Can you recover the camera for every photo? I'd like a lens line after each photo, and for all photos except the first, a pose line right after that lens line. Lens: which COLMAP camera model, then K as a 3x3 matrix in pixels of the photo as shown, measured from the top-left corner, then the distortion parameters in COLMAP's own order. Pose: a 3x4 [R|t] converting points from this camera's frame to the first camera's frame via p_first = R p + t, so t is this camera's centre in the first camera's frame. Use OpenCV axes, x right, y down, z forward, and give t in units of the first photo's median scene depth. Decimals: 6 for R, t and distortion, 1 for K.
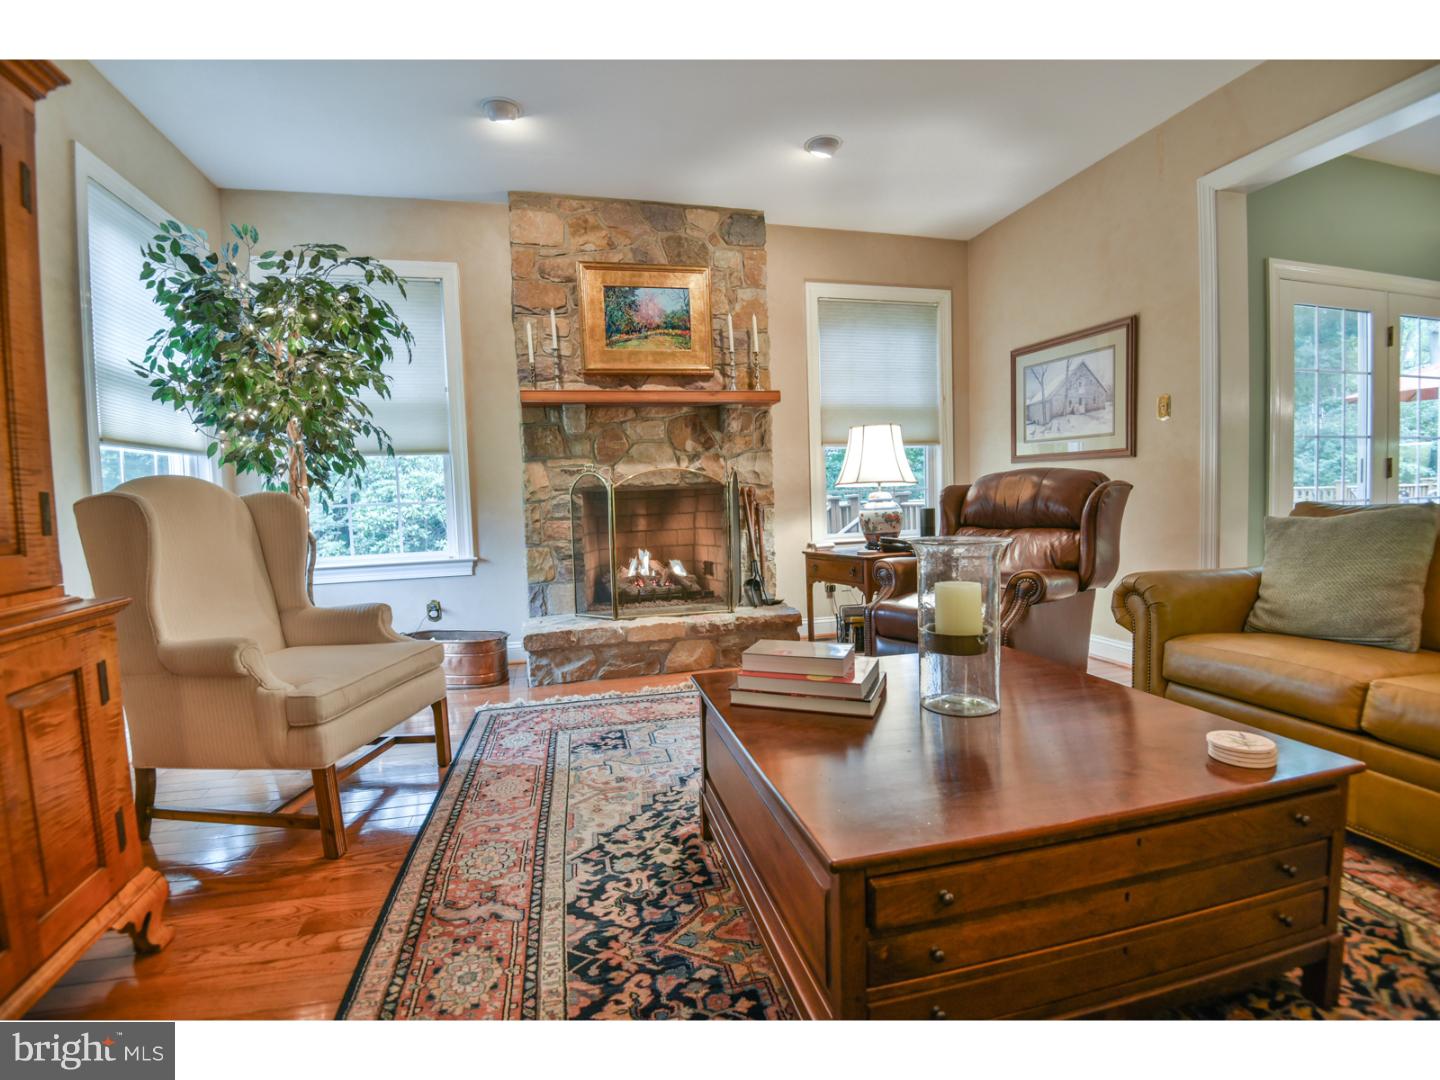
lens RADIAL K [[677.8, 0, 713.7], [0, 677.8, 541.2], [0, 0, 1]] dist [-0.042649, -0.002484]
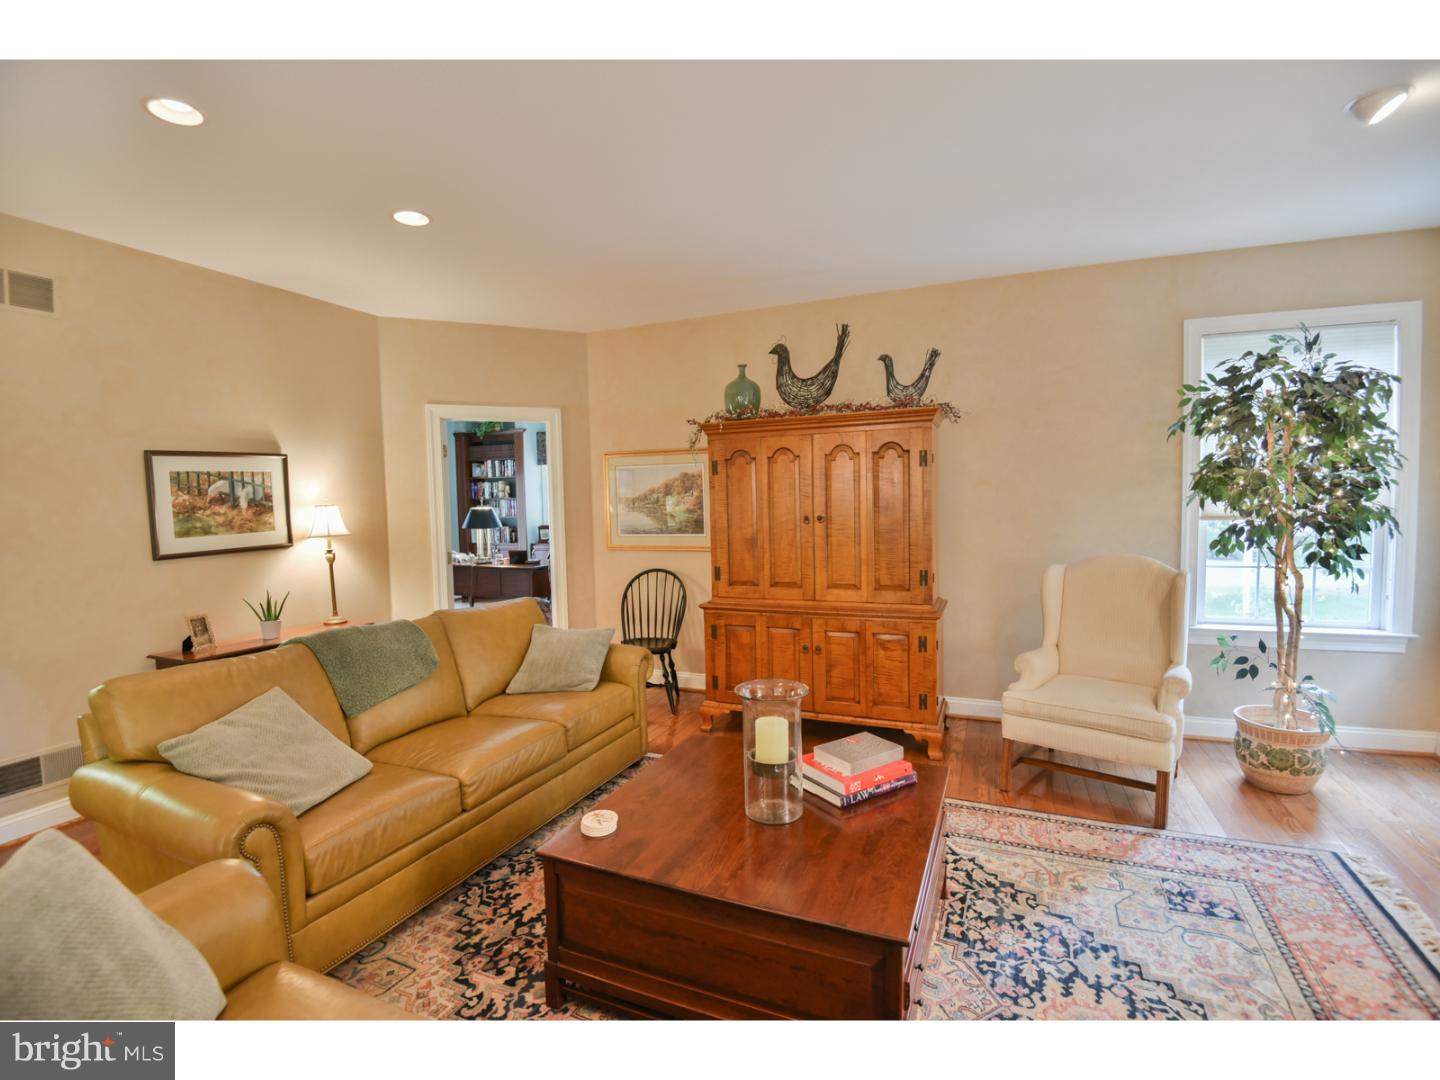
lens RADIAL K [[677.8, 0, 715.1], [0, 677.8, 542.2], [0, 0, 1]] dist [-0.042649, -0.002484]
pose [[-0.611016, 0.094772, -0.785925, 0.865942], [-0.008819, 0.991931, 0.126470, -0.272673], [0.791569, 0.084206, -0.605250, 1.017054]]
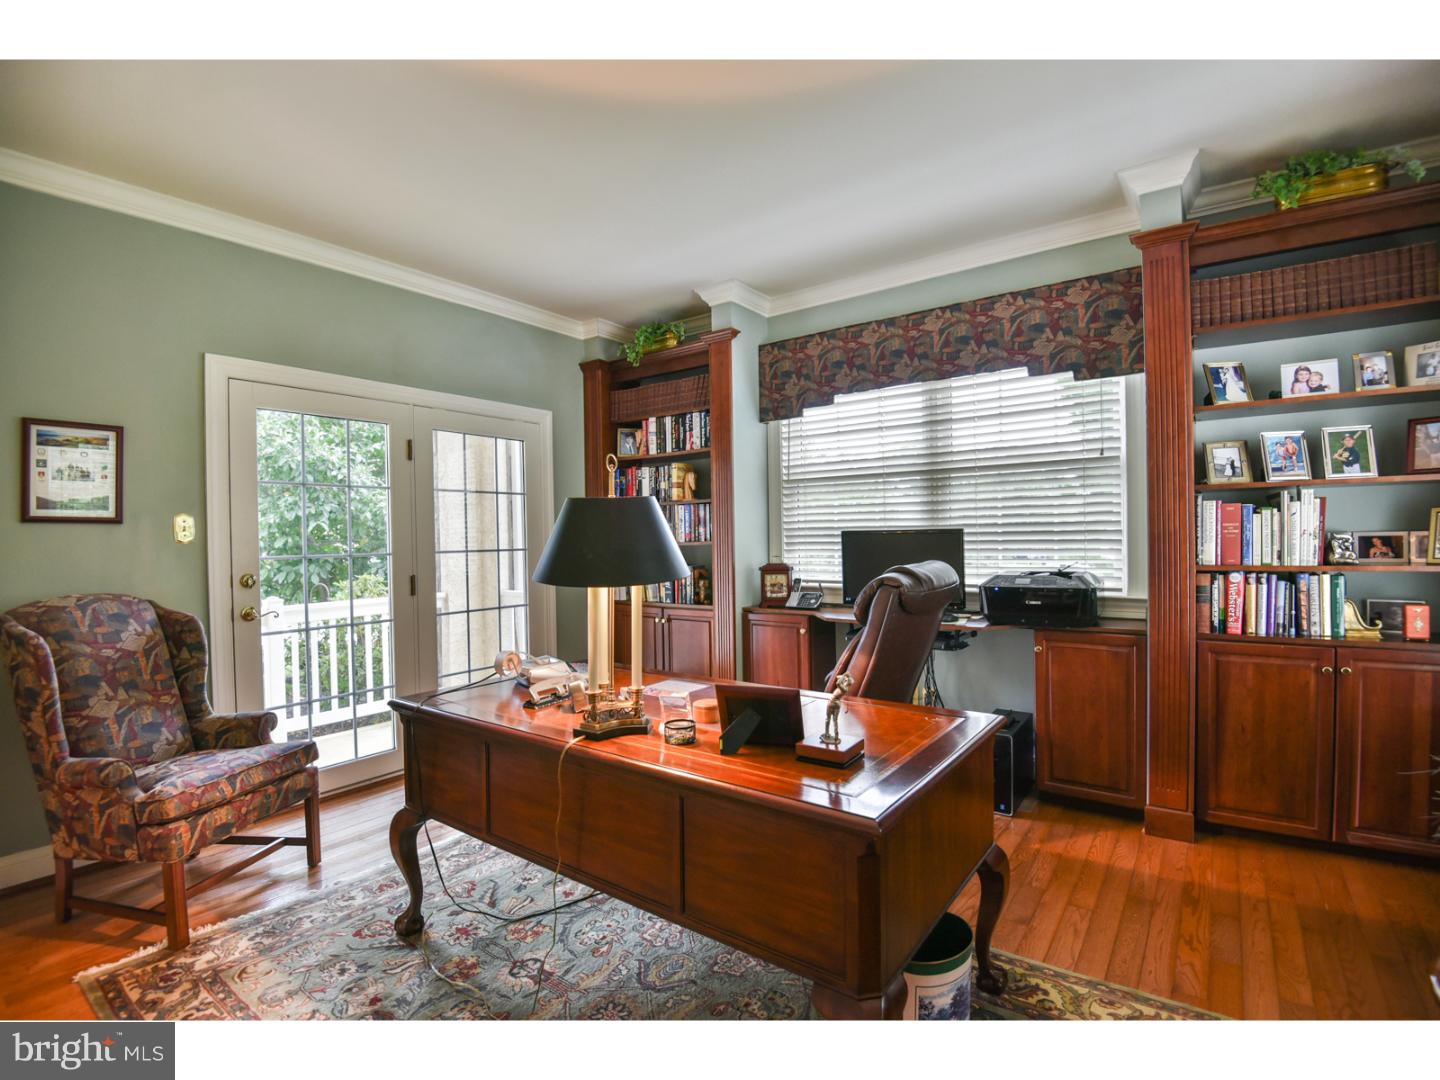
lens RADIAL K [[677.8, 0, 722.2], [0, 677.8, 538.9], [0, 0, 1]] dist [-0.042649, -0.002484]
pose [[-0.773747, 0.048846, -0.631609, -0.418656], [0.003125, 0.997305, 0.073298, -0.058483], [0.633487, 0.054740, -0.771815, -0.866474]]
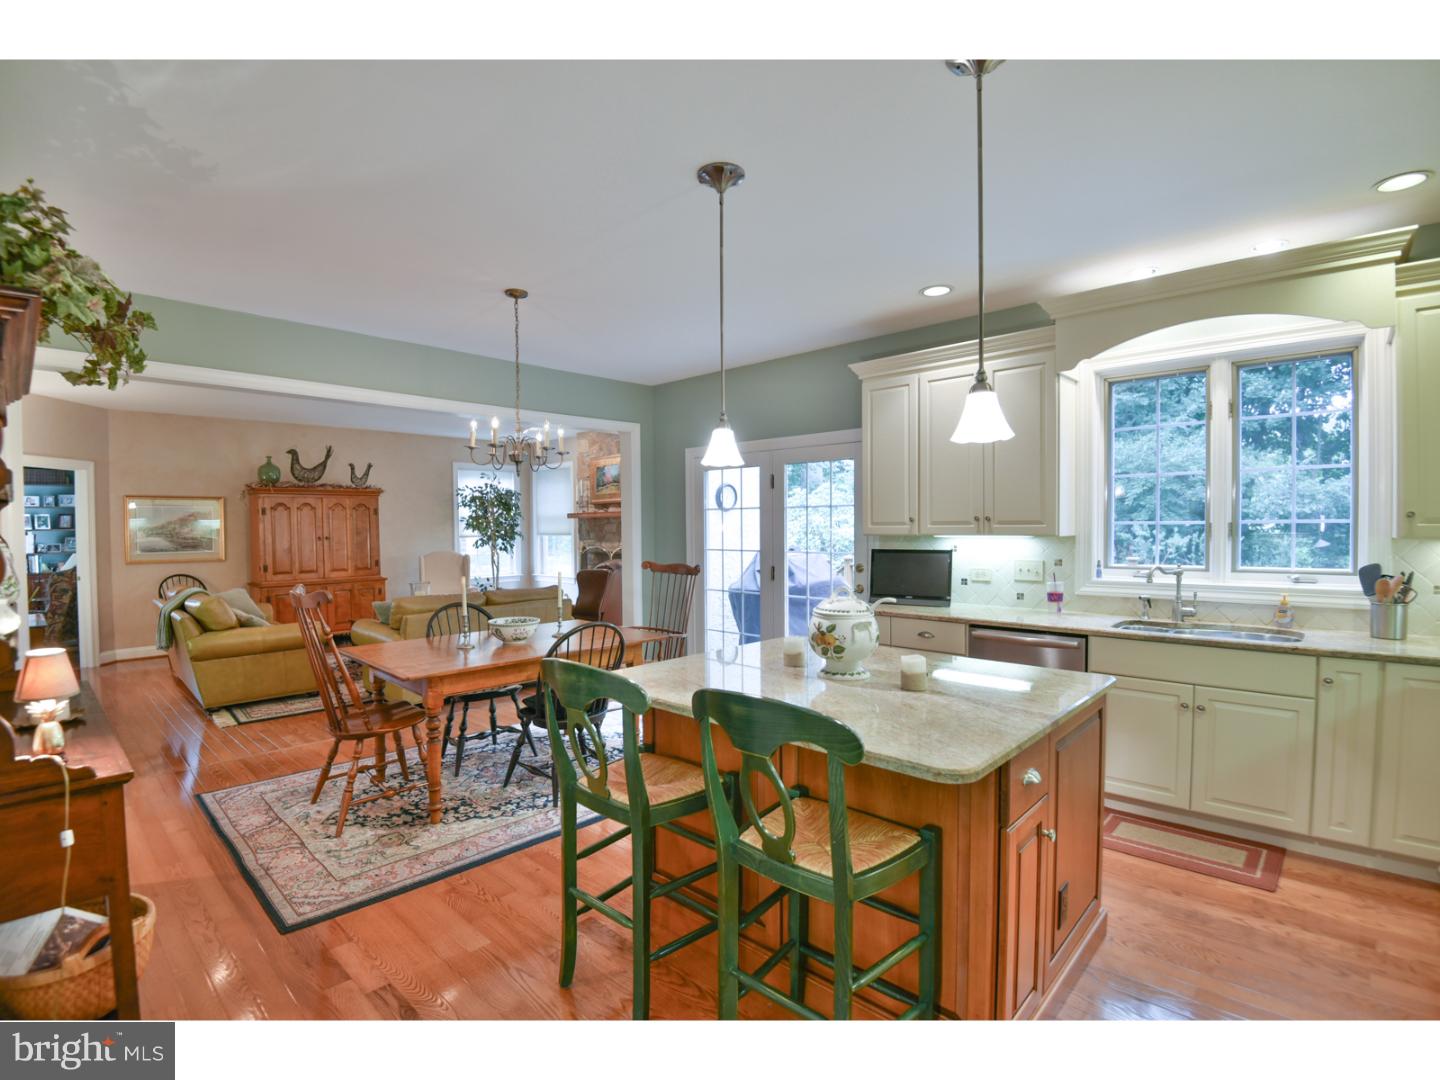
lens RADIAL K [[677.8, 0, 720.2], [0, 677.8, 541.4], [0, 0, 1]] dist [-0.042649, -0.002484]
pose [[0.544722, 0.047596, -0.837265, 3.110947], [-0.060338, 0.998025, 0.017478, -0.285463], [0.836443, 0.040998, 0.546518, 0.124639]]
